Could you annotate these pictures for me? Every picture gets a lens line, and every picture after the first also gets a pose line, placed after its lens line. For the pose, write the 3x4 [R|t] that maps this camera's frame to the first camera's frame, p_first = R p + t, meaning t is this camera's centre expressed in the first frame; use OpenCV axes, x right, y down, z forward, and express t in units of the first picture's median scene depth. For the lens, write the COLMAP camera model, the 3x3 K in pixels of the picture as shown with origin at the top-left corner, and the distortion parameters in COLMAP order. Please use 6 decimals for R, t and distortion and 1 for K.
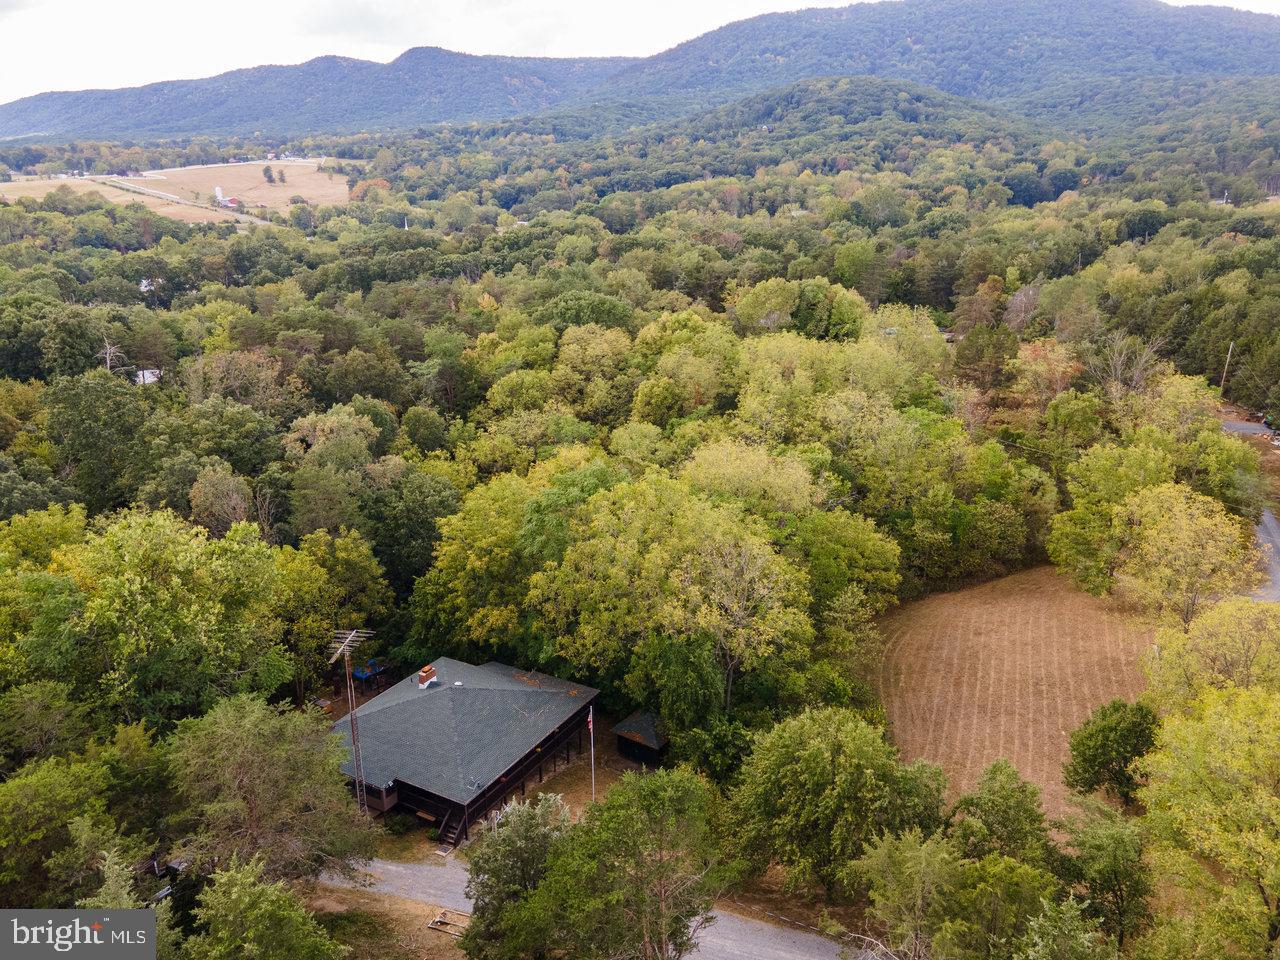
lens RADIAL K [[915.8, 0, 640.0], [0, 915.8, 480.0], [0, 0, 1]] dist [0.025031, 0.006520]
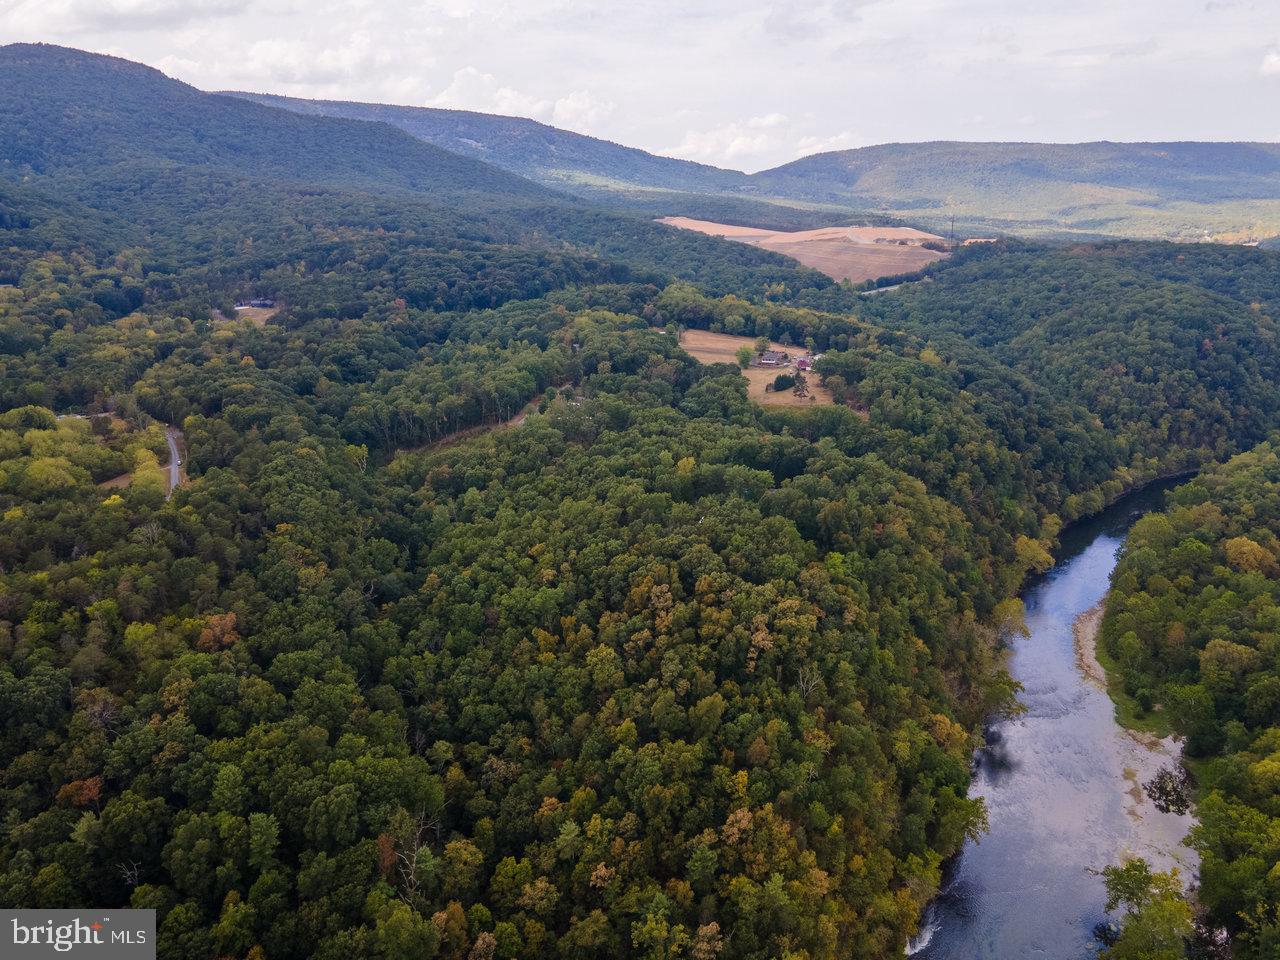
lens RADIAL K [[915.8, 0, 640.0], [0, 915.8, 480.0], [0, 0, 1]] dist [0.025031, 0.006520]
pose [[0.642748, -0.204254, 0.738346, -2.356464], [0.214815, 0.973188, 0.082219, 0.537309], [-0.735343, 0.105762, 0.669392, -7.067461]]
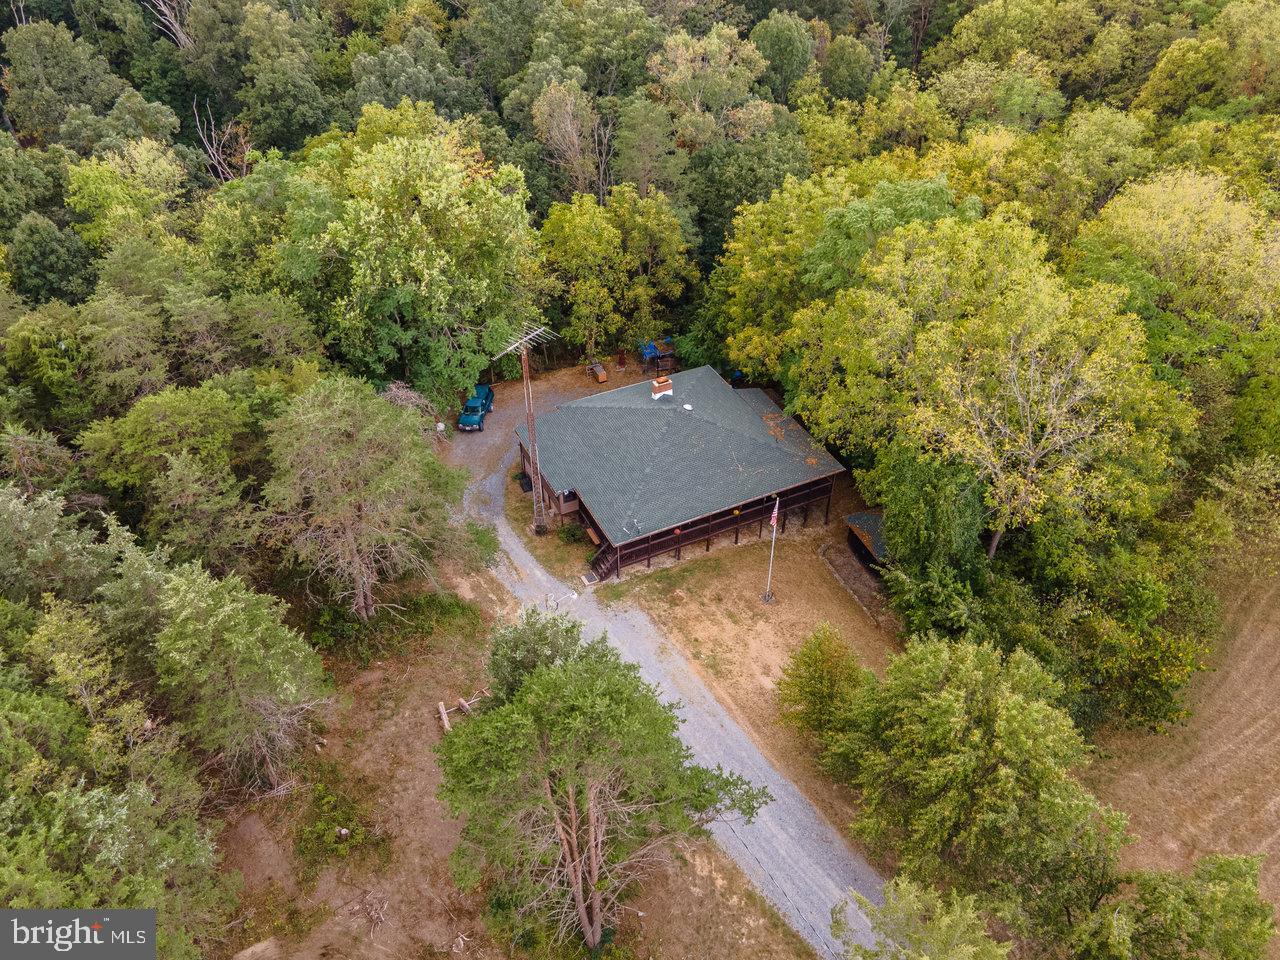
lens RADIAL K [[915.8, 0, 640.0], [0, 915.8, 480.0], [0, 0, 1]] dist [0.025031, 0.006520]
pose [[0.825459, 0.364081, -0.431349, 0.150938], [-0.167487, 0.887744, 0.428788, -0.076154], [0.539041, -0.281702, 0.793775, 0.232916]]
